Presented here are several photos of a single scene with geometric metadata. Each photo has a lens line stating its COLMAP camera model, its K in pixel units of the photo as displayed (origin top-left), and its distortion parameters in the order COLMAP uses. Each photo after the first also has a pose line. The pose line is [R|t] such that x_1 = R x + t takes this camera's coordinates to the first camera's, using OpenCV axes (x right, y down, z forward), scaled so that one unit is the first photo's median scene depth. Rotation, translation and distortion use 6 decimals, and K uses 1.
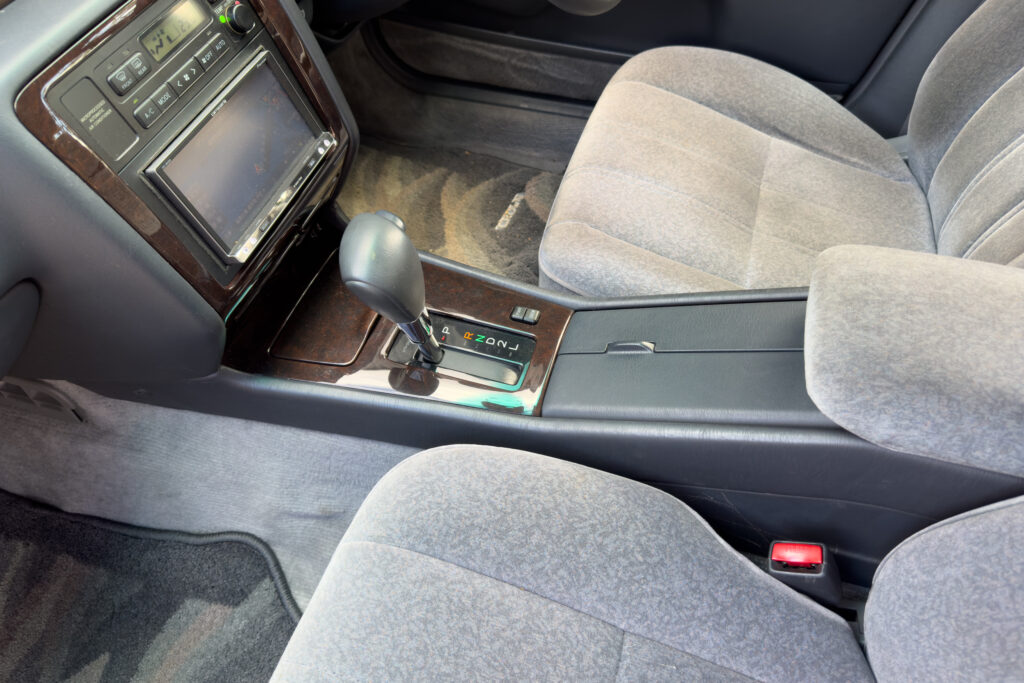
lens RADIAL K [[721.3, 0, 518.0], [0, 721.3, 328.6], [0, 0, 1]] dist [0.077122, -0.111832]
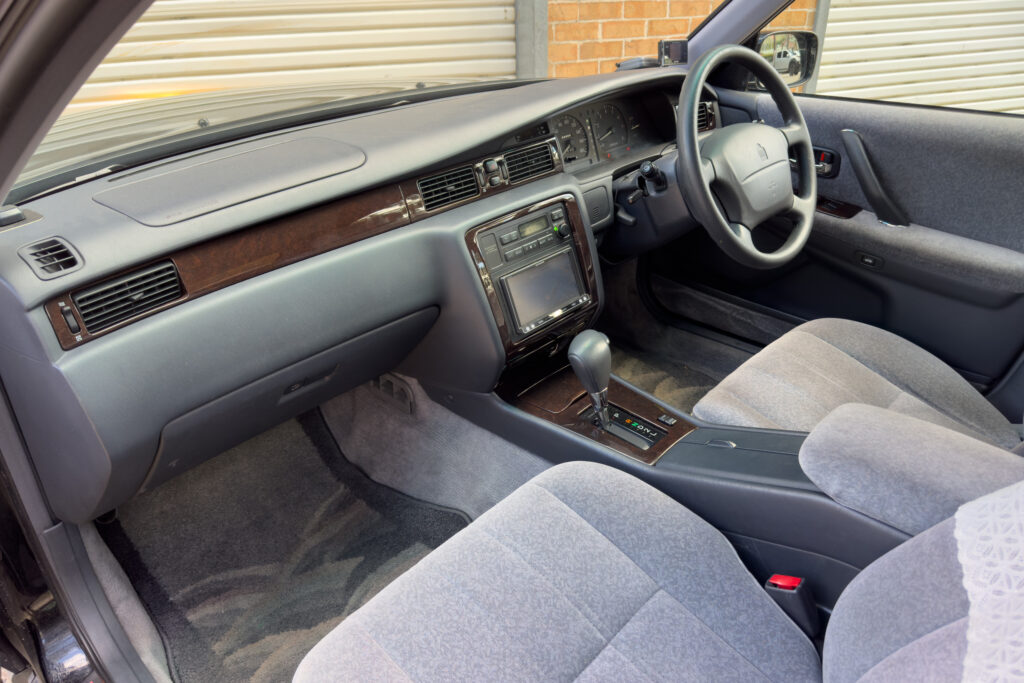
lens RADIAL K [[721.3, 0, 518.0], [0, 721.3, 328.6], [0, 0, 1]] dist [0.077122, -0.111832]
pose [[0.898158, 0.212327, -0.385005, 0.300918], [-0.341796, 0.887995, -0.307636, 0.426323], [0.276563, 0.407899, 0.870133, -0.600544]]
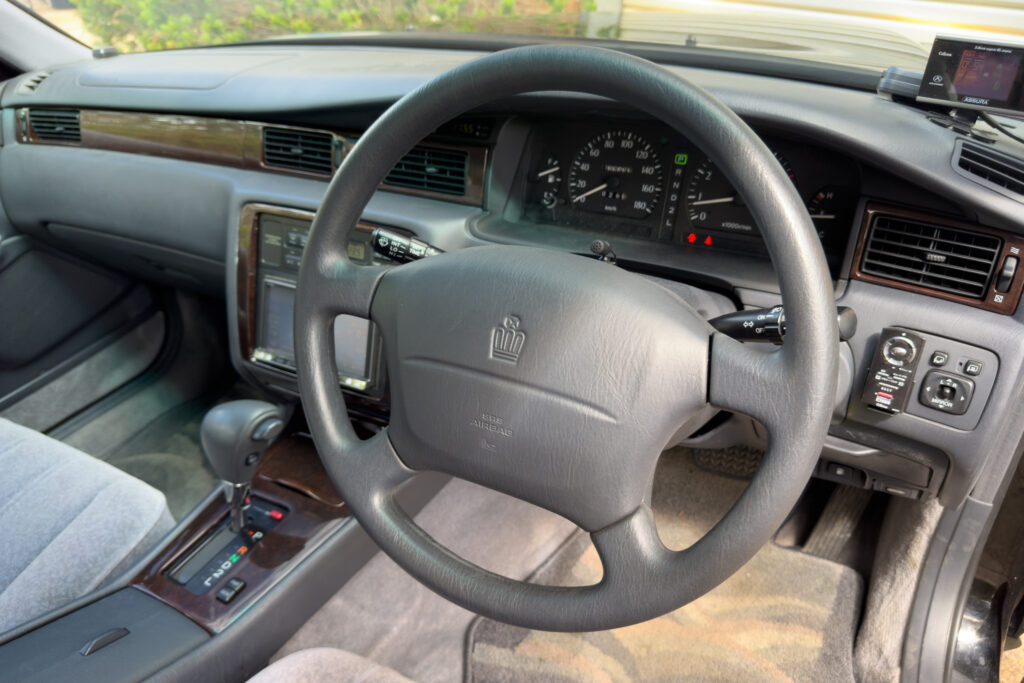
lens RADIAL K [[724.7, 0, 524.7], [0, 724.7, 344.8], [0, 0, 1]] dist [0.074342, -0.141306]
pose [[-0.199453, 0.545168, -0.814255, 0.618840], [-0.724138, 0.477826, 0.497298, -1.064524], [0.660183, 0.688821, 0.299473, 0.756446]]
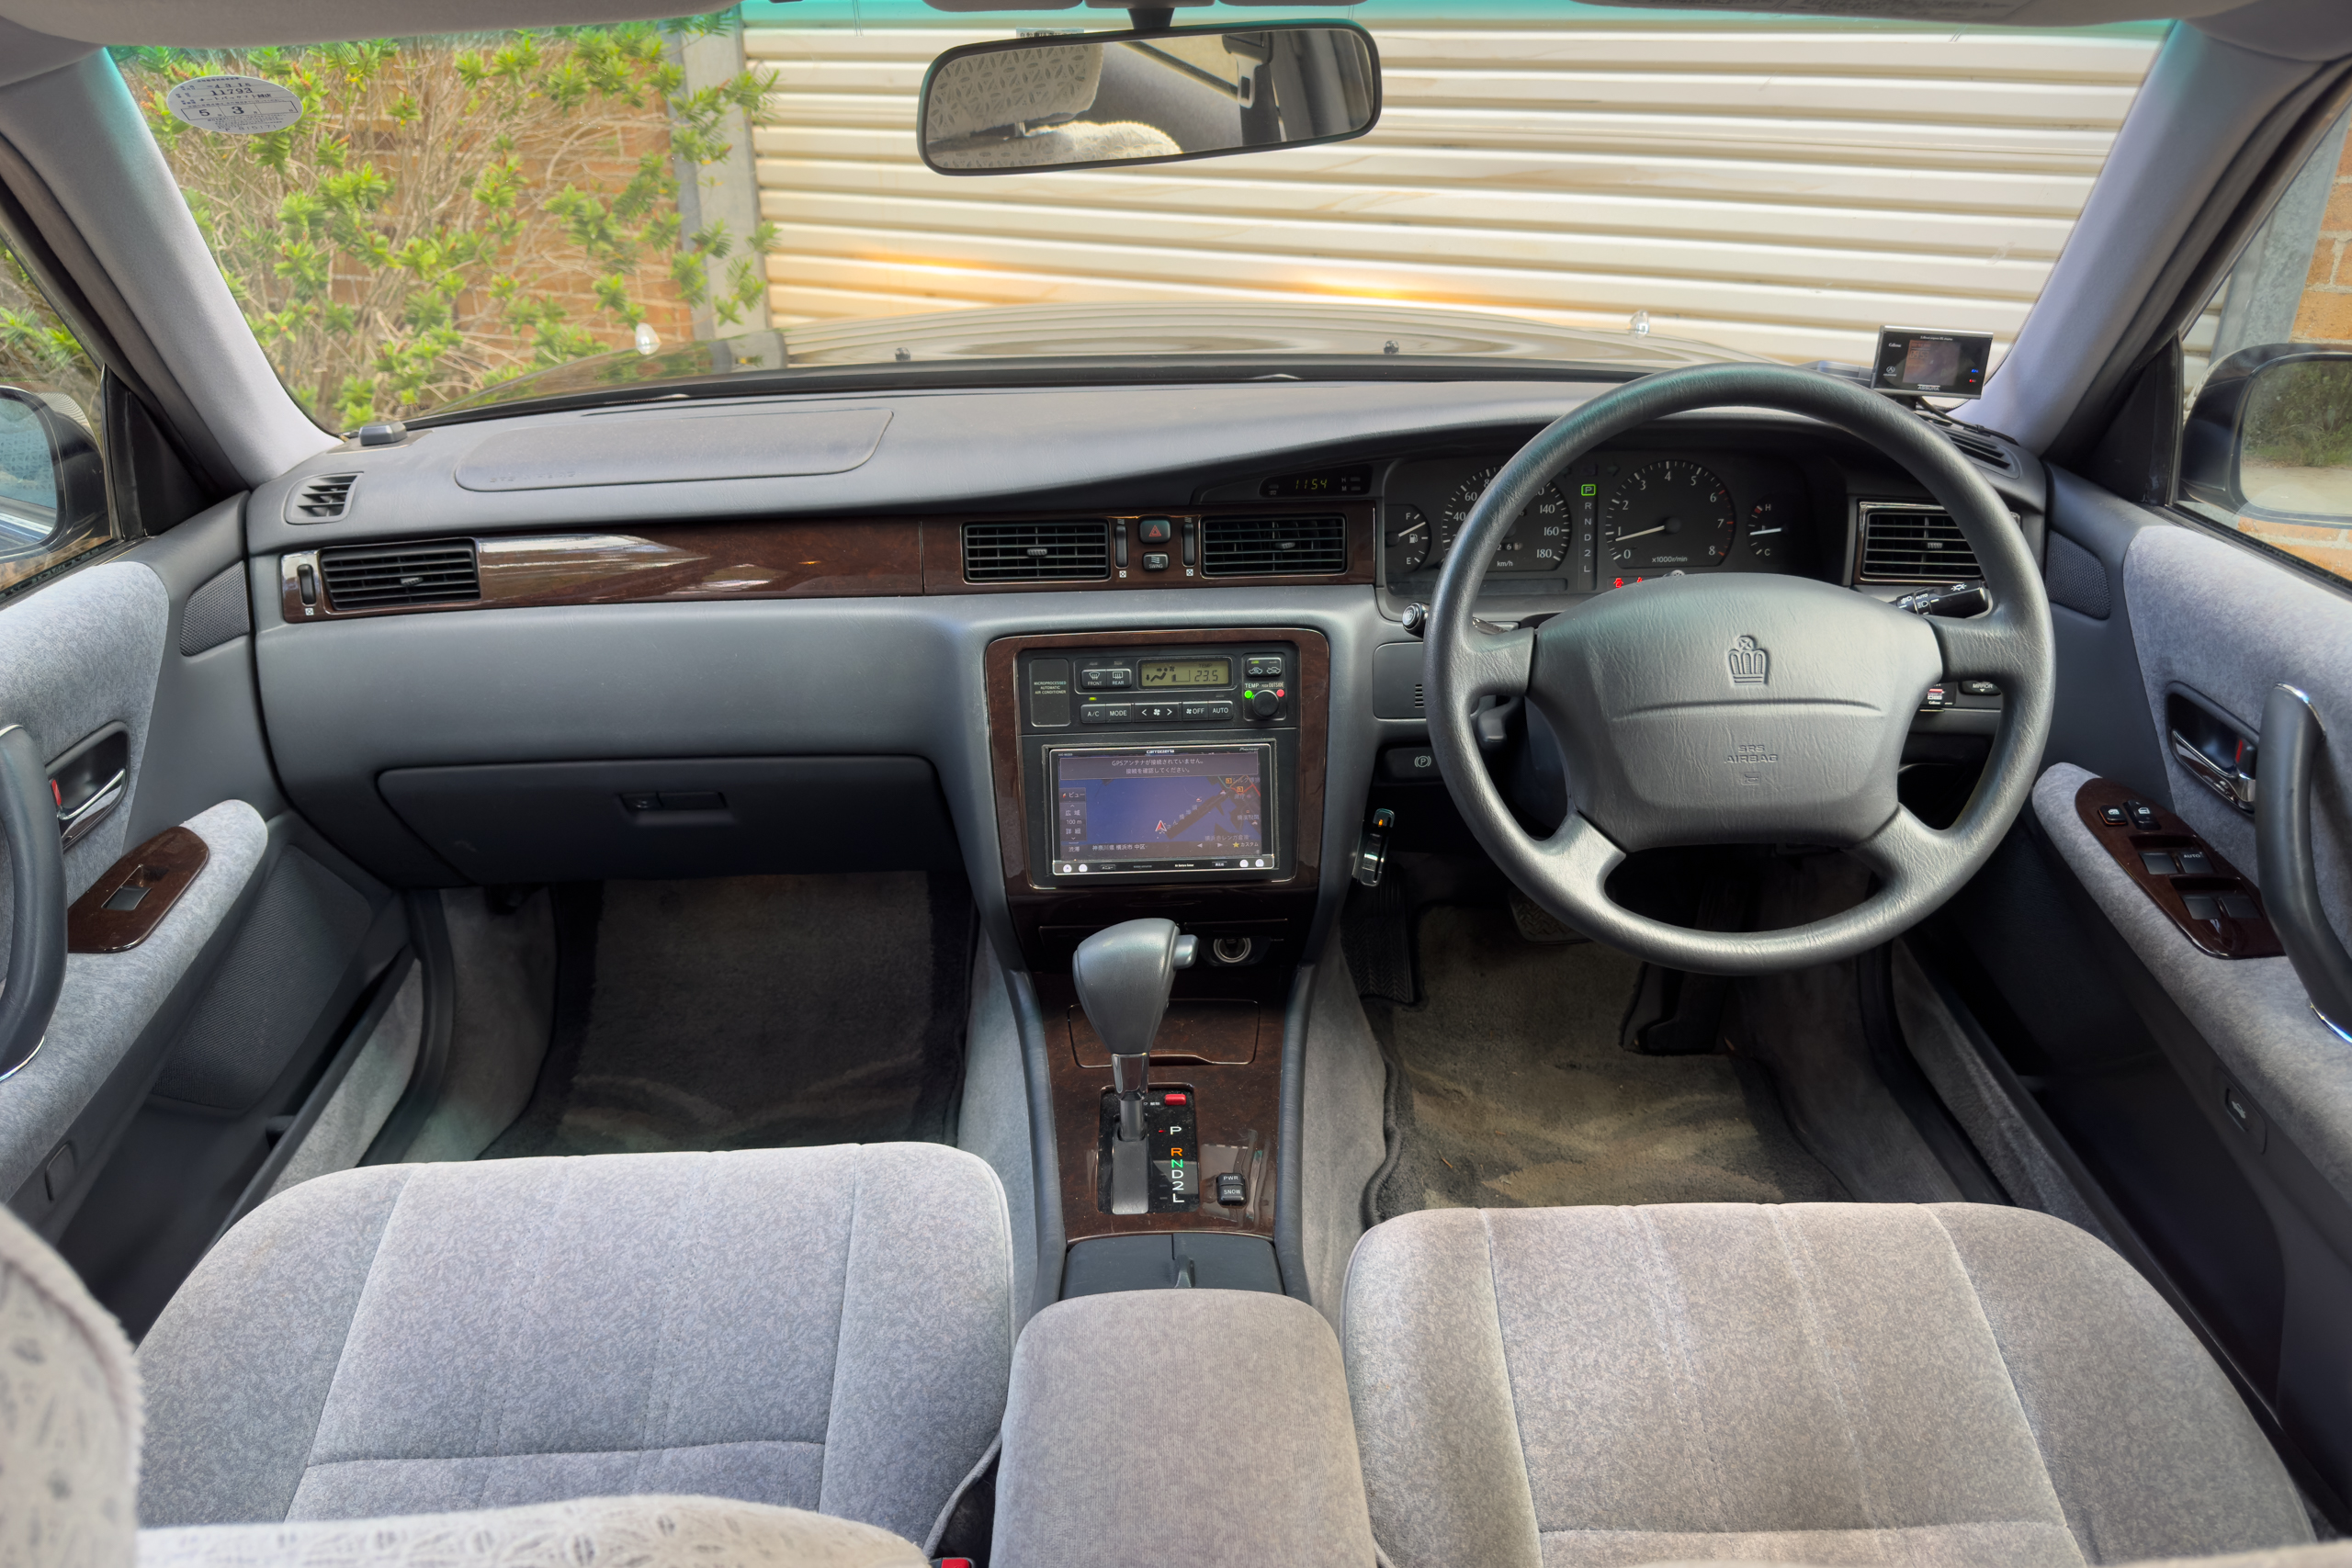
lens RADIAL K [[1656.6, 0, 1189.7], [0, 1656.6, 754.4], [0, 0, 1]] dist [0.077122, -0.111832]
pose [[0.317702, 0.414832, -0.852631, 1.221452], [-0.729142, 0.681728, 0.059994, -0.382516], [0.606150, 0.602629, 0.519058, -0.088963]]
